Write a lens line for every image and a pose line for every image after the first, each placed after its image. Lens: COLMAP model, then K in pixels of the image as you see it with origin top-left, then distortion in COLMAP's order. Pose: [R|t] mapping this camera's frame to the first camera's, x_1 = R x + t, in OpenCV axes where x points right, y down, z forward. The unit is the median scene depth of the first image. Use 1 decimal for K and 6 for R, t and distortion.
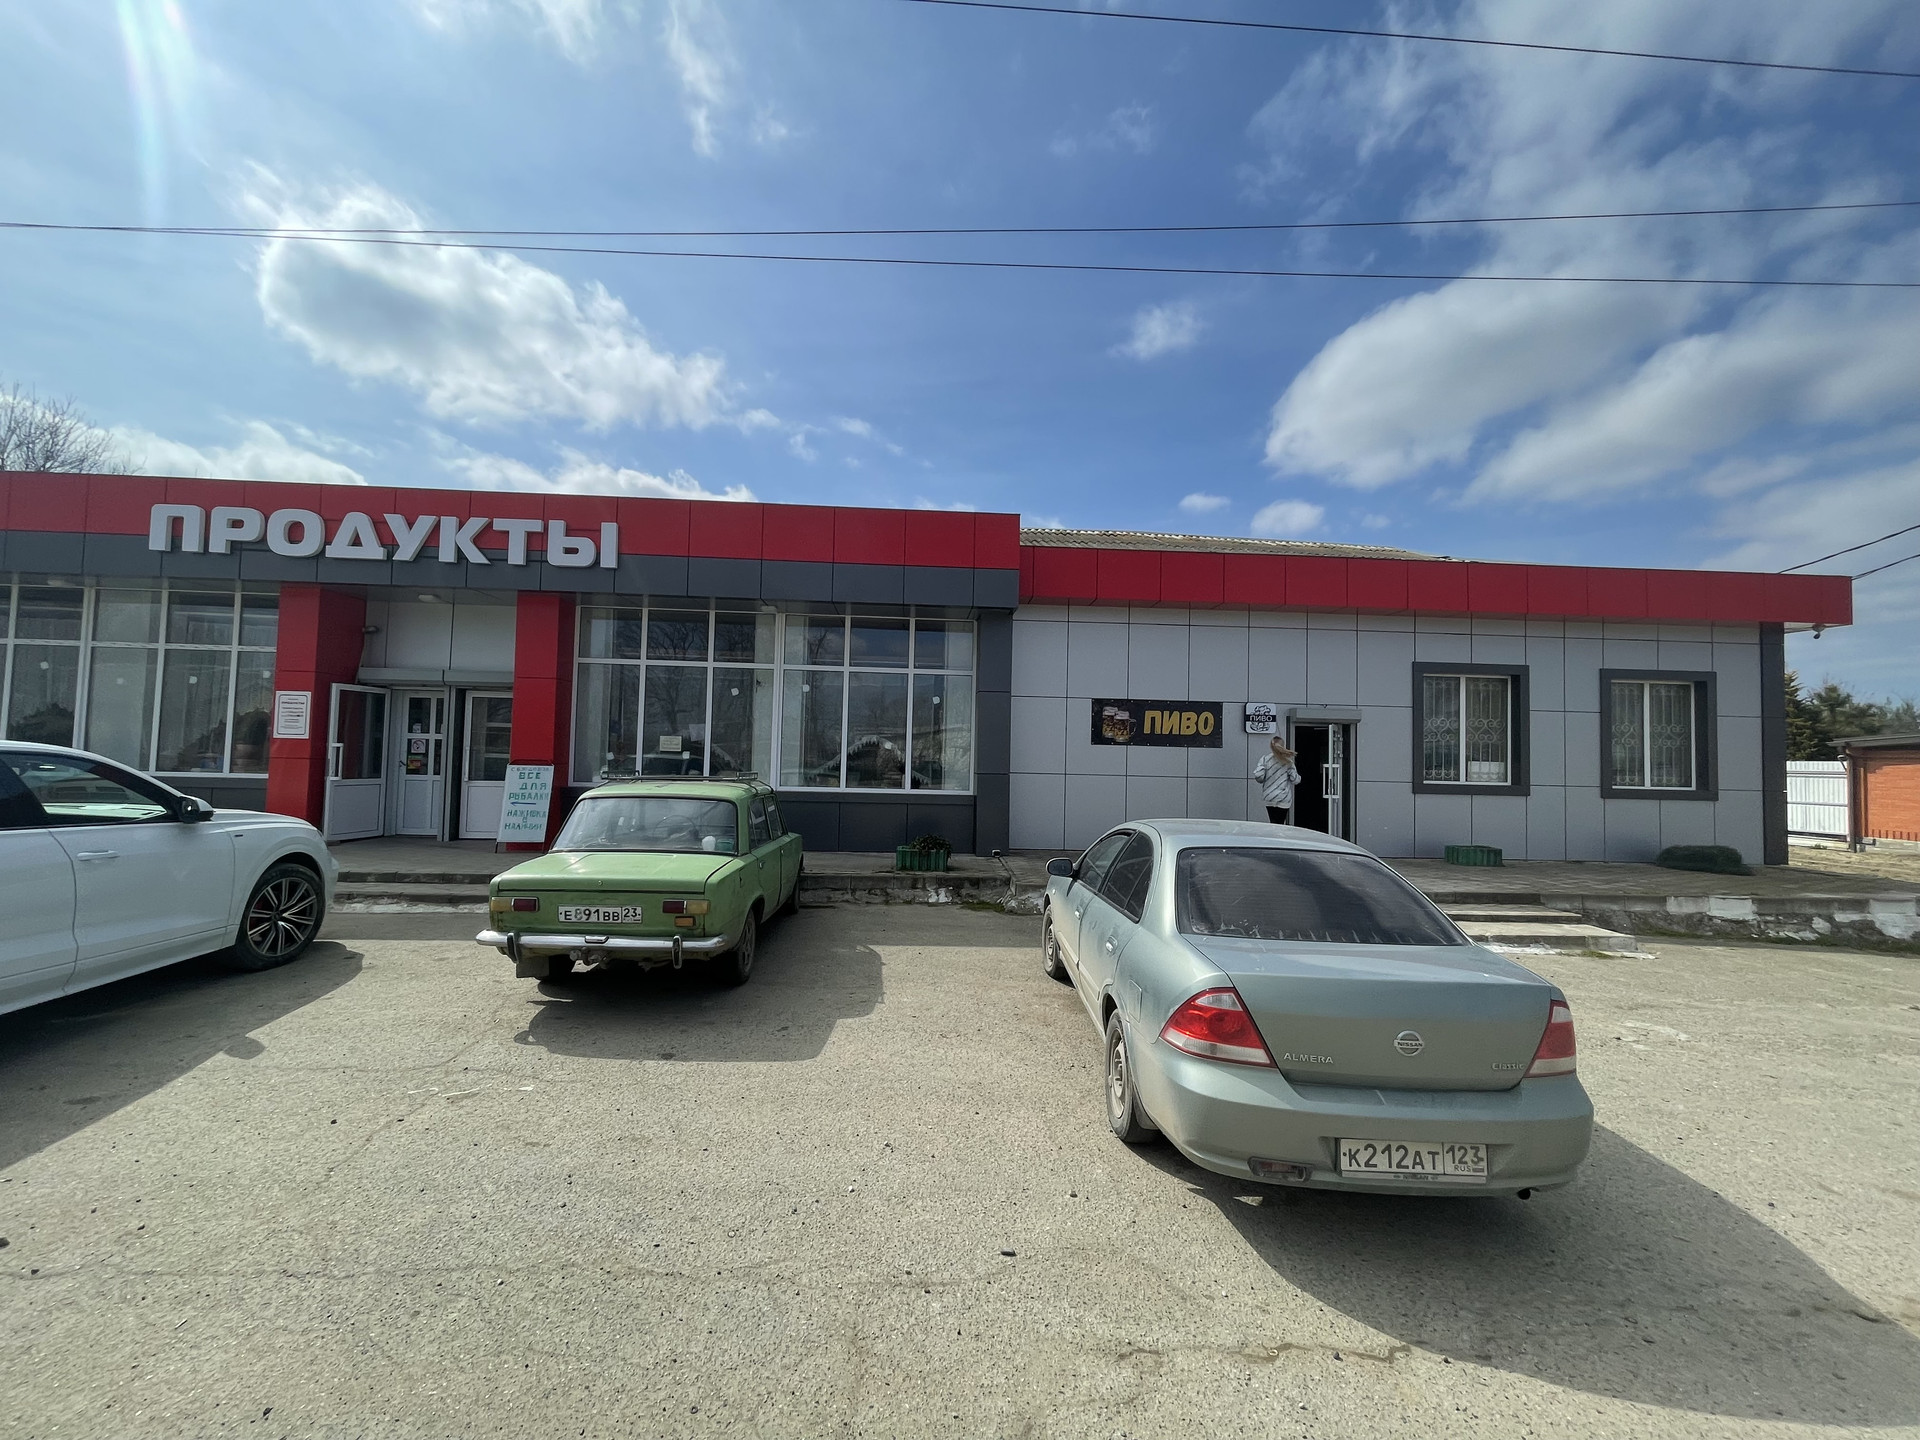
lens RADIAL K [[767.8, 0, 950.3], [0, 767.8, 724.2], [0, 0, 1]] dist [-0.000167, 0.000332]
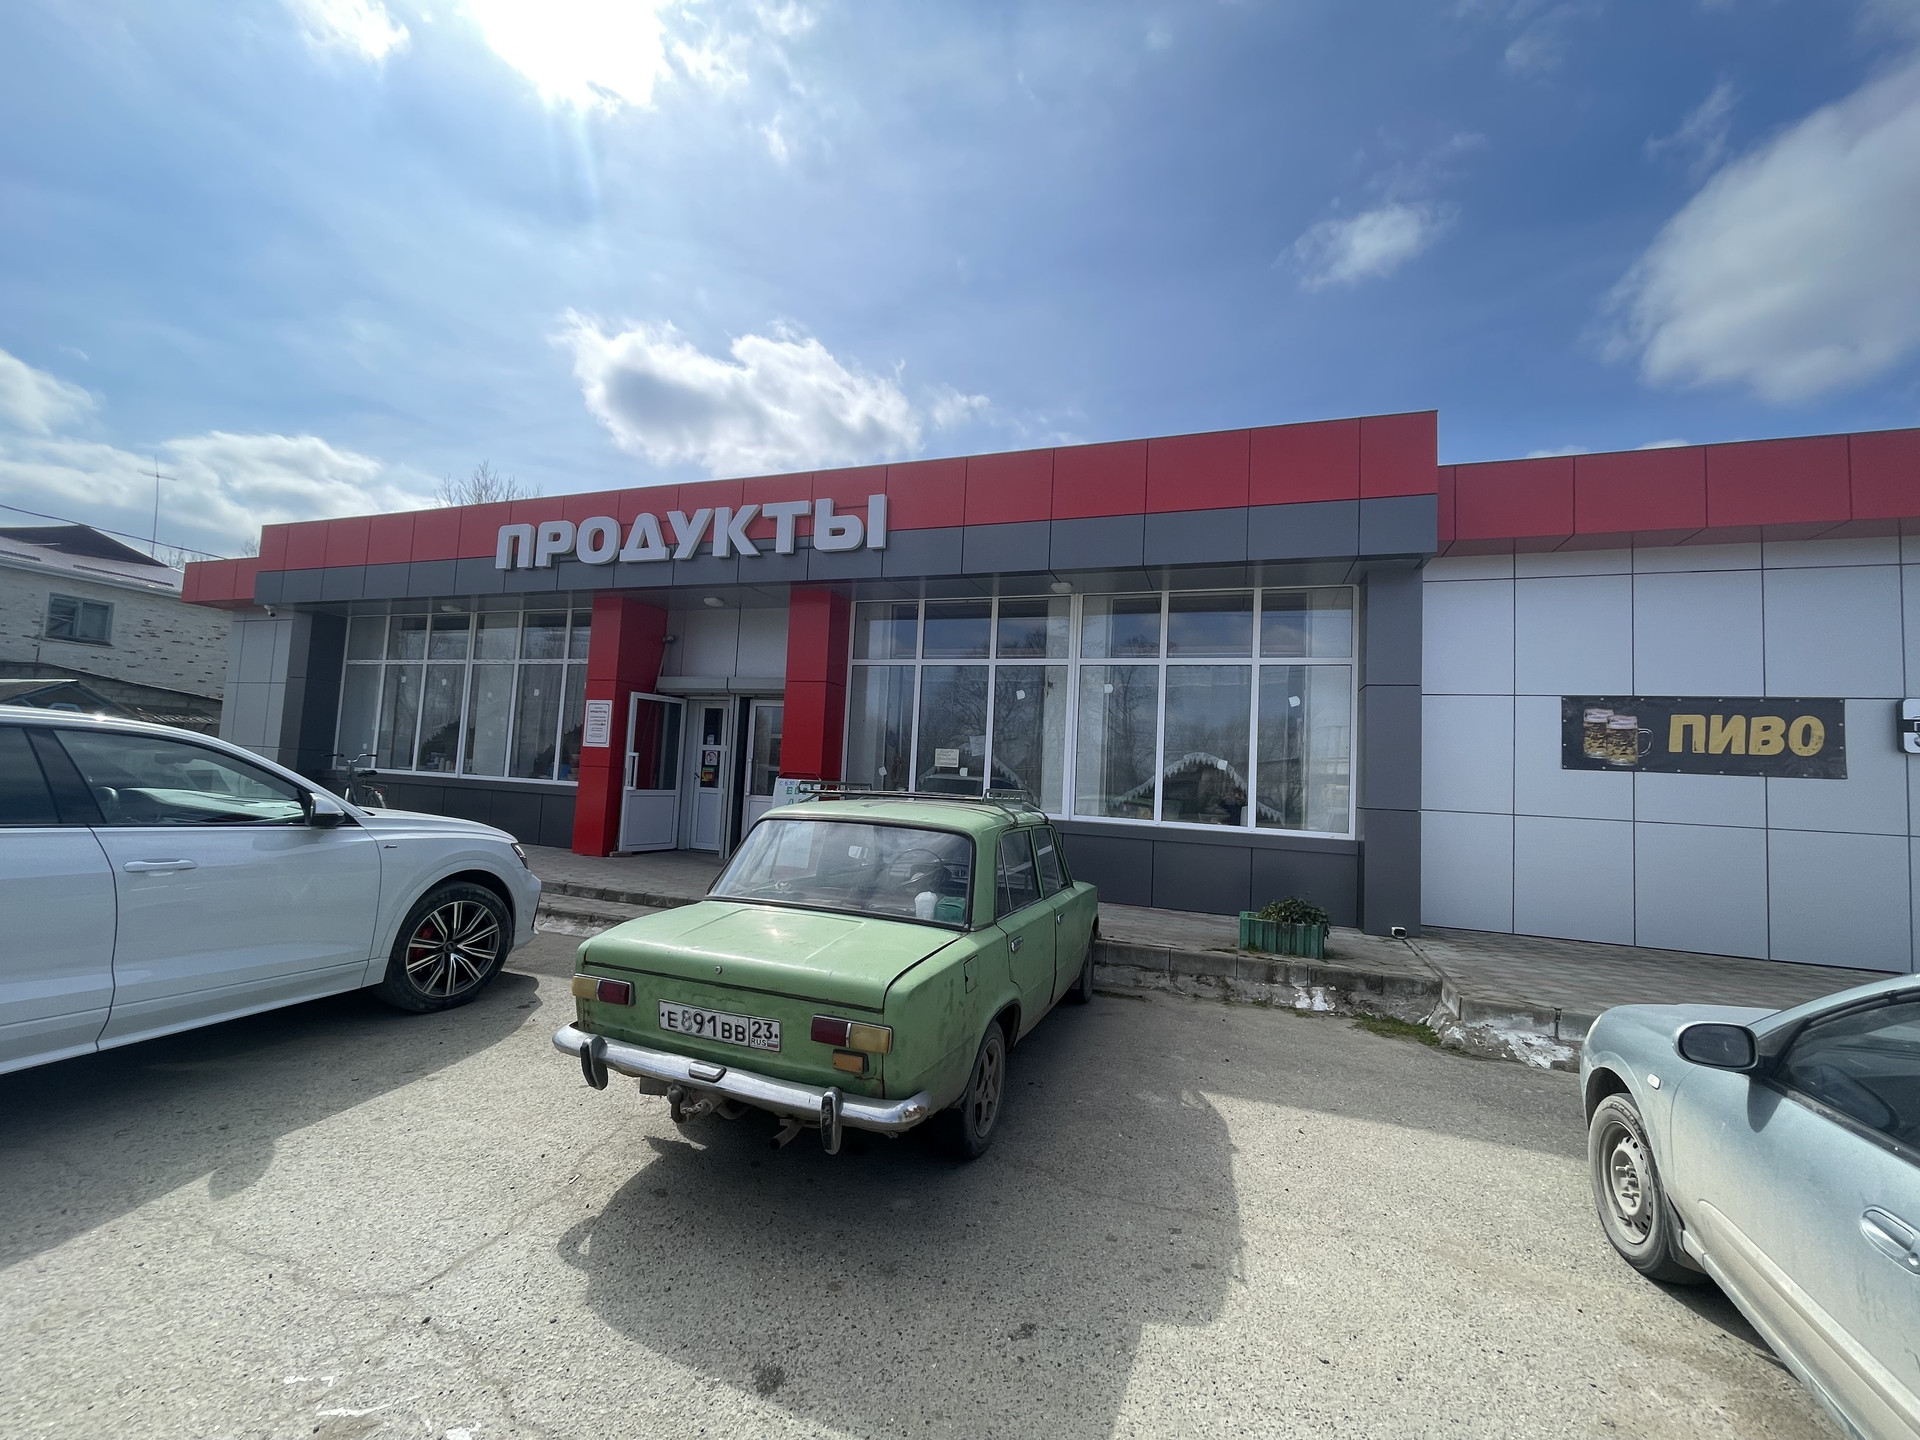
lens RADIAL K [[767.8, 0, 955.7], [0, 767.8, 734.9], [0, 0, 1]] dist [-0.000167, 0.000332]
pose [[0.922394, 0.001427, -0.386247, -0.037150], [-0.011313, 0.999664, -0.023323, 0.021895], [0.386084, 0.025883, 0.922100, 0.264941]]
